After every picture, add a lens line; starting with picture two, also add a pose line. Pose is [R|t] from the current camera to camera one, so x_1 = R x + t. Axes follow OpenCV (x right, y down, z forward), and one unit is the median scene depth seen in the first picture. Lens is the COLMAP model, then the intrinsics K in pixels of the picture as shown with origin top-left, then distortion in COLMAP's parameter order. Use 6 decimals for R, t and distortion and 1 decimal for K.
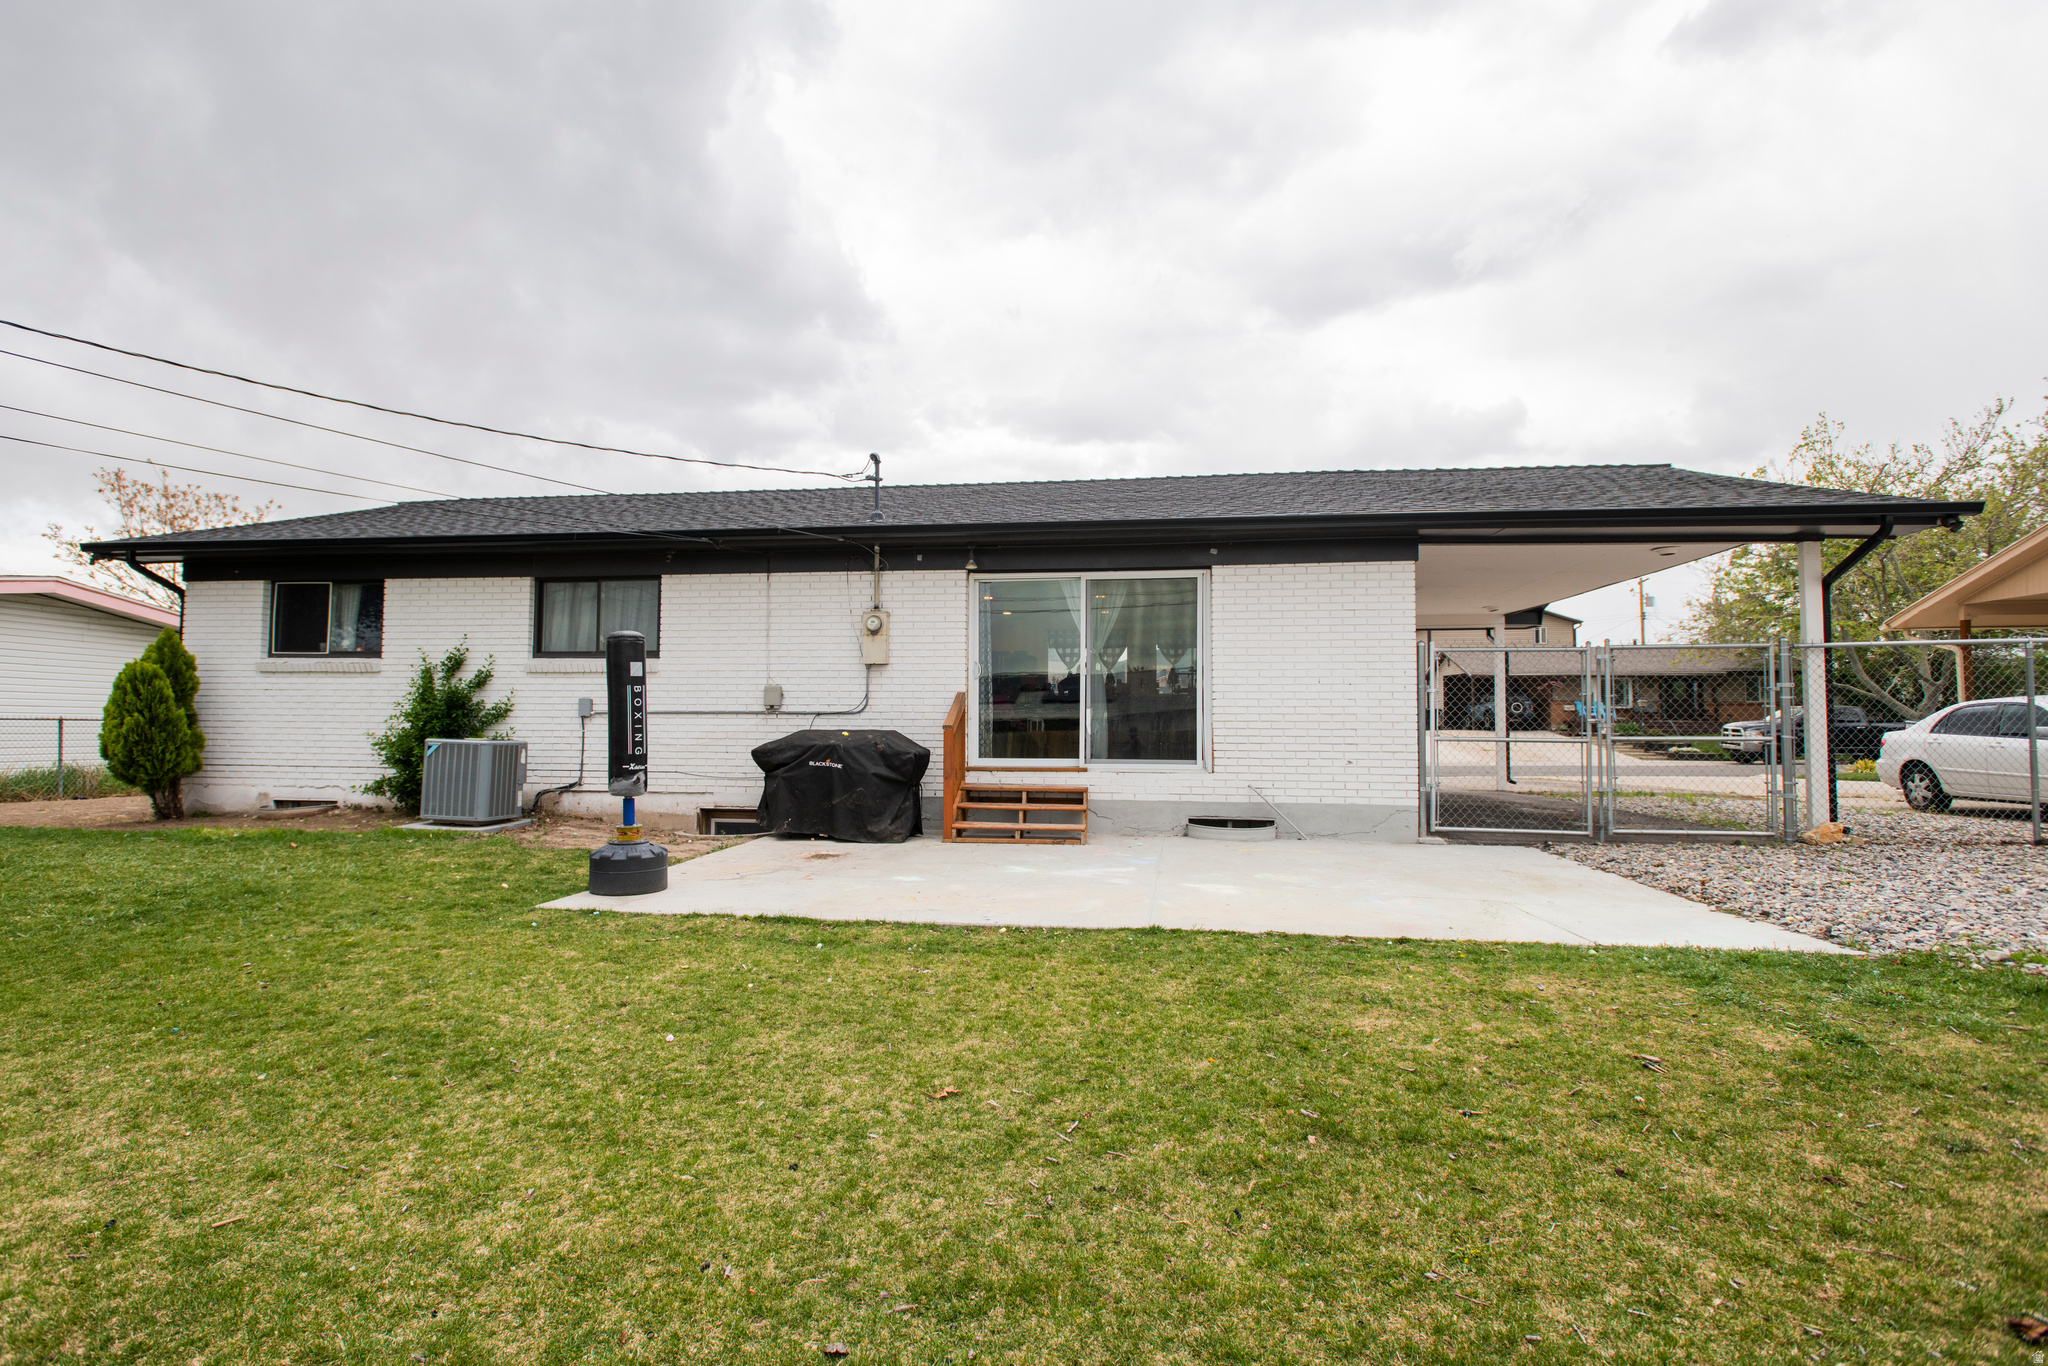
lens RADIAL K [[1023.6, 0, 990.8], [0, 1023.6, 686.1], [0, 0, 1]] dist [0.012292, -0.001996]
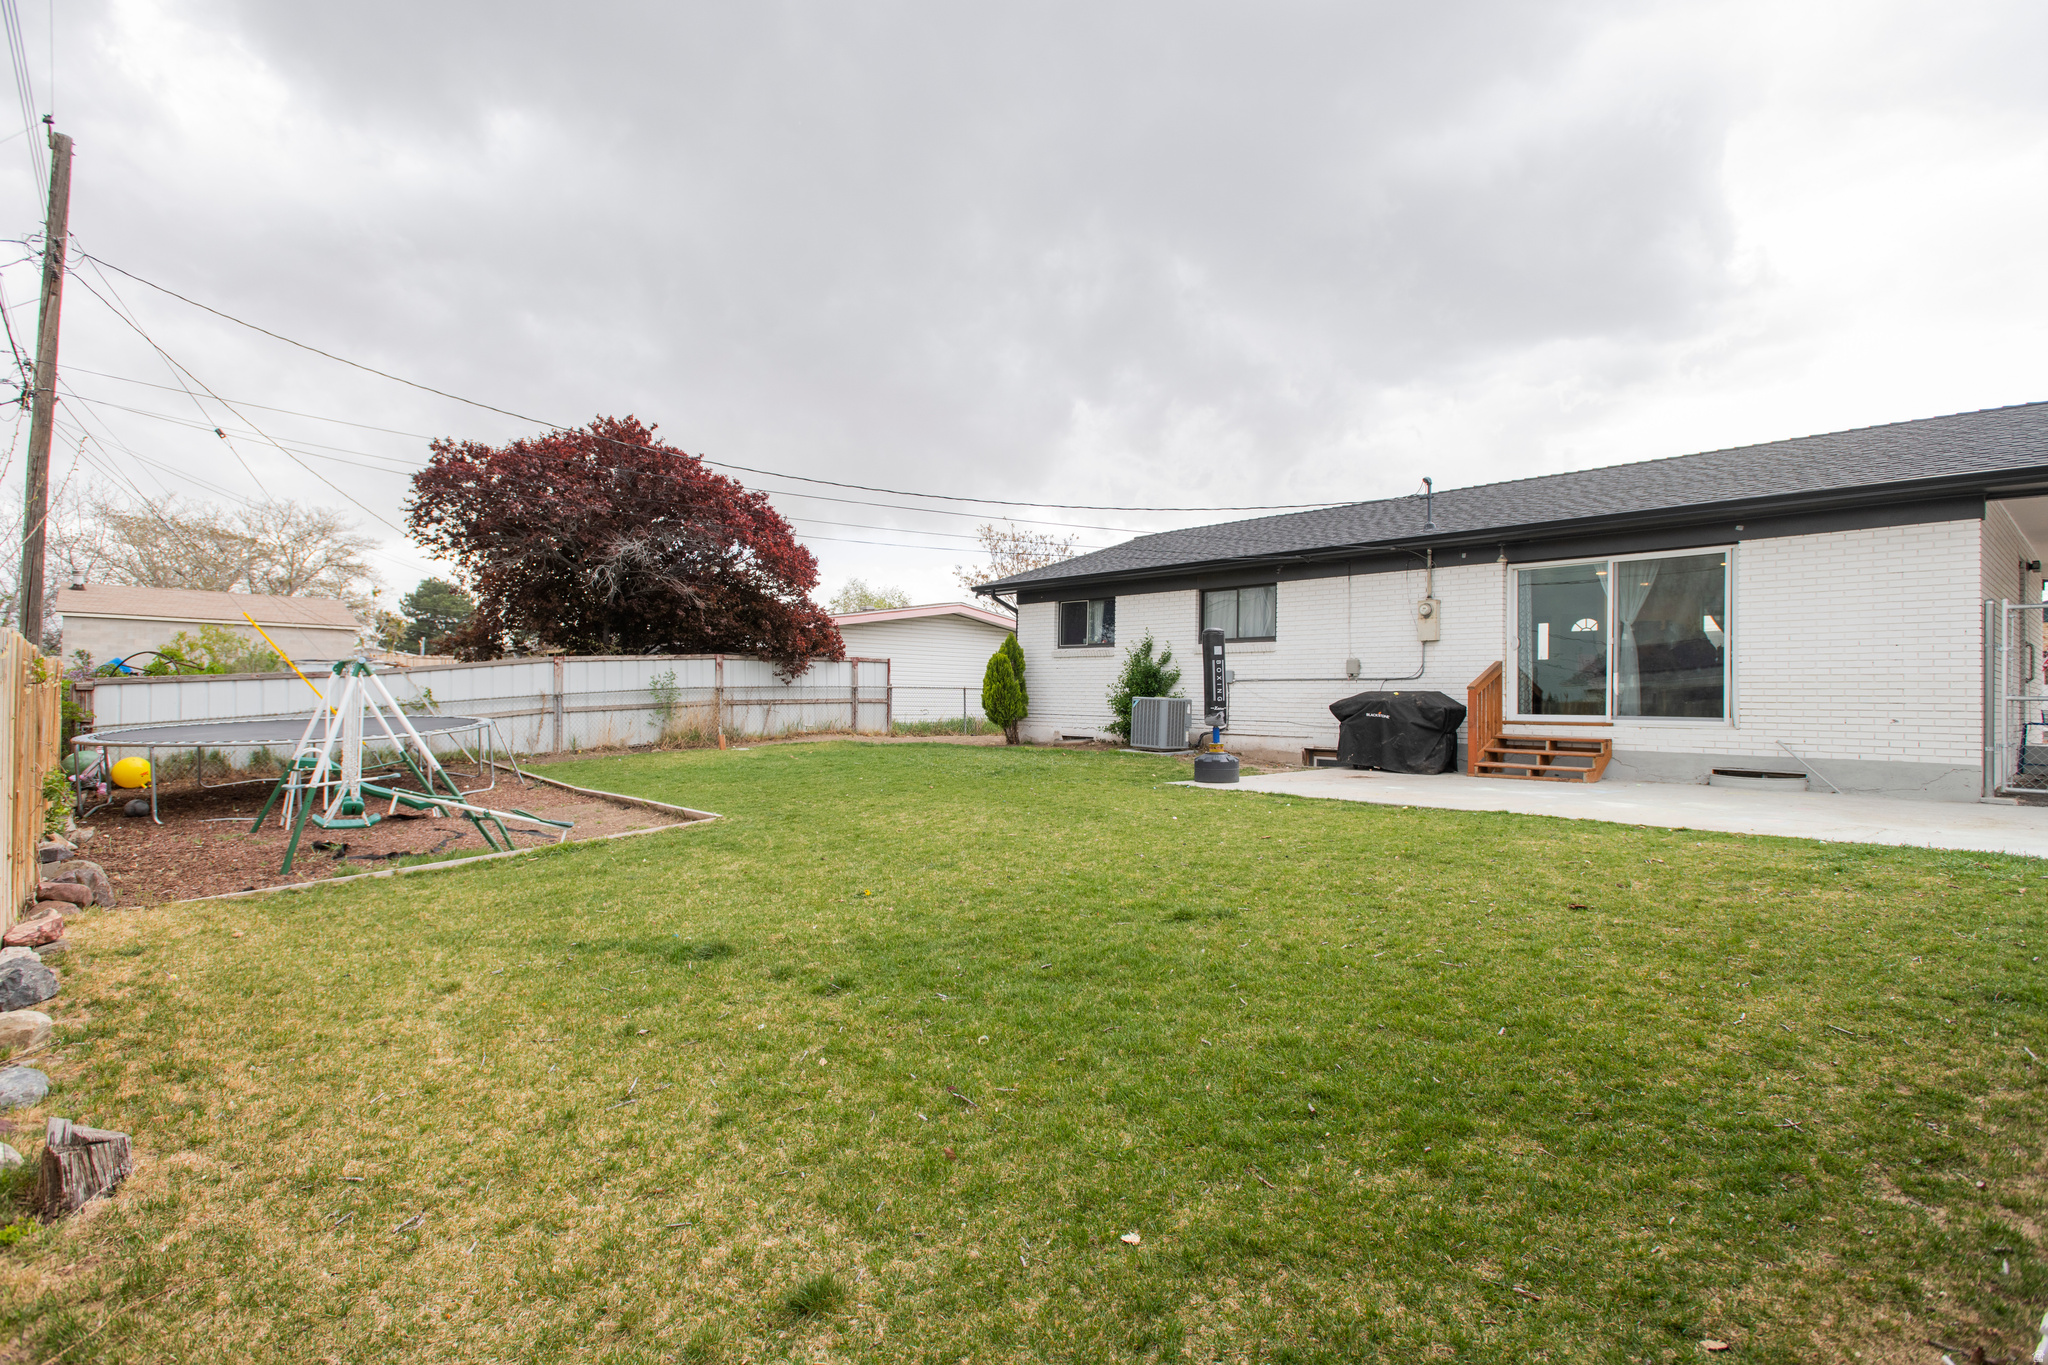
lens RADIAL K [[1023.6, 0, 990.8], [0, 1023.6, 685.6], [0, 0, 1]] dist [0.012292, -0.001996]
pose [[0.761264, -0.004650, -0.648425, 0.311611], [0.017922, 0.999743, 0.013872, 0.007681], [0.648194, -0.022182, 0.761152, -0.354060]]
